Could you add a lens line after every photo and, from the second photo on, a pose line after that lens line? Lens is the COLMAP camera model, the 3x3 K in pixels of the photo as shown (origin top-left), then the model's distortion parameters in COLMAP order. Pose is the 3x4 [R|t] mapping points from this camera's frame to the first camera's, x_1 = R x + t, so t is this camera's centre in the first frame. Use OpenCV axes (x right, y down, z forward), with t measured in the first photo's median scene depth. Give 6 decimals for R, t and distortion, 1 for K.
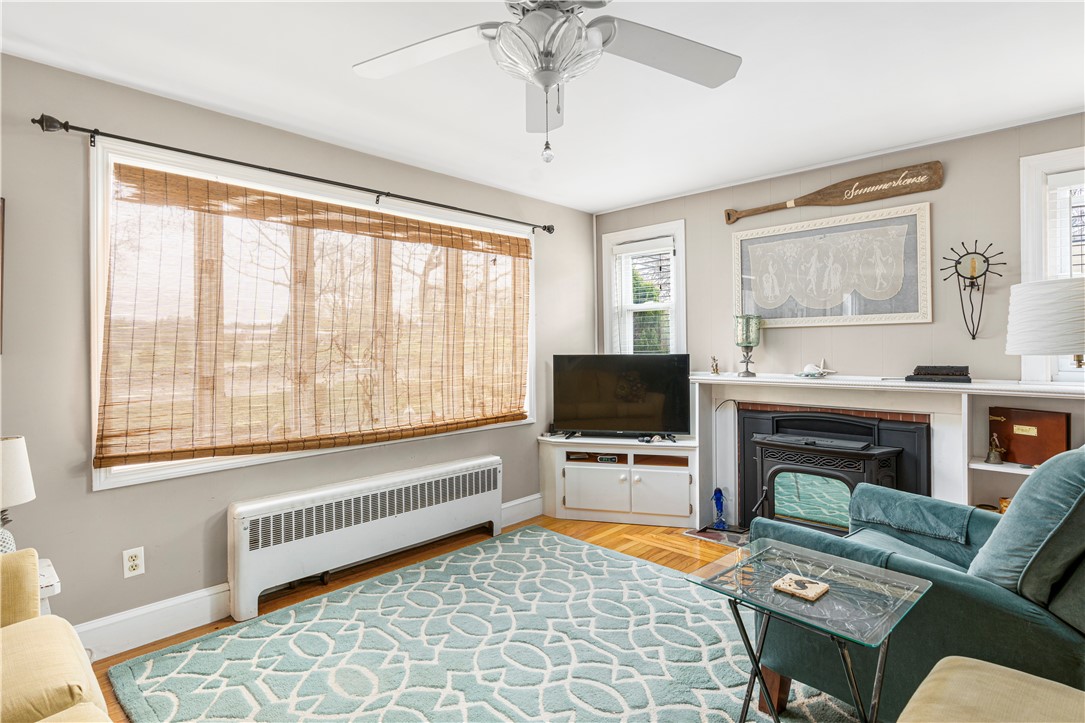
lens RADIAL K [[549.3, 0, 540.5], [0, 549.3, 346.5], [0, 0, 1]] dist [-0.017966, 0.000943]
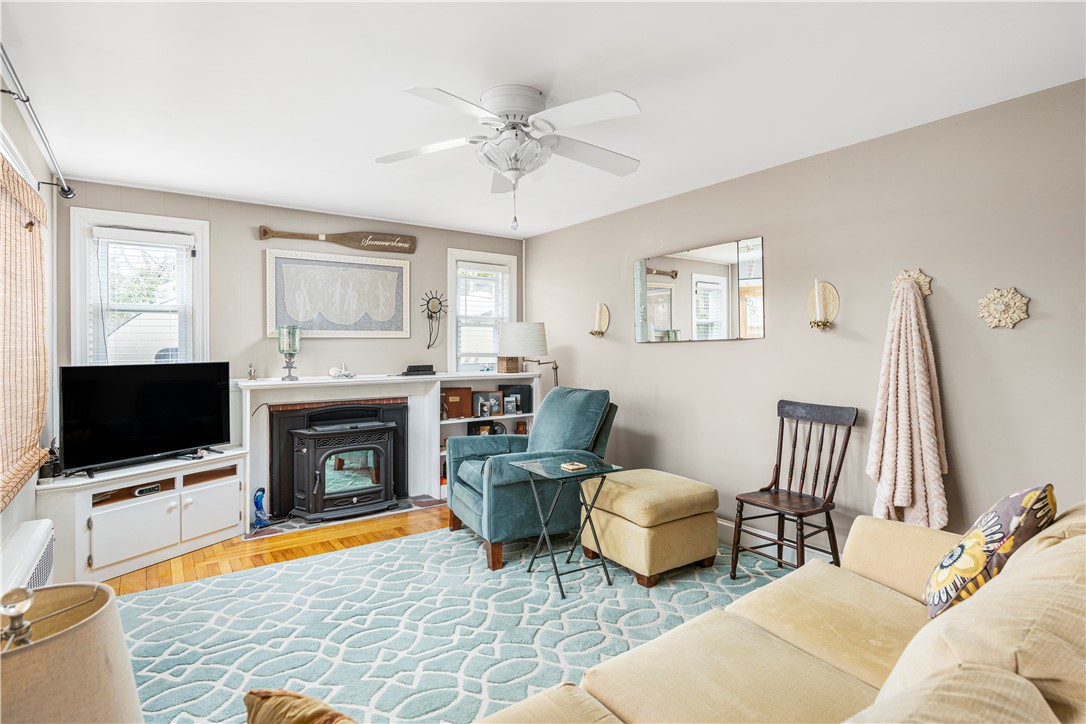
lens RADIAL K [[549.8, 0, 541.0], [0, 549.8, 347.0], [0, 0, 1]] dist [-0.017966, 0.000943]
pose [[0.170021, 0.009382, 0.985396, -0.684020], [0.006365, 0.999923, -0.010619, 0.001451], [-0.985420, 0.008077, 0.169948, 0.314343]]
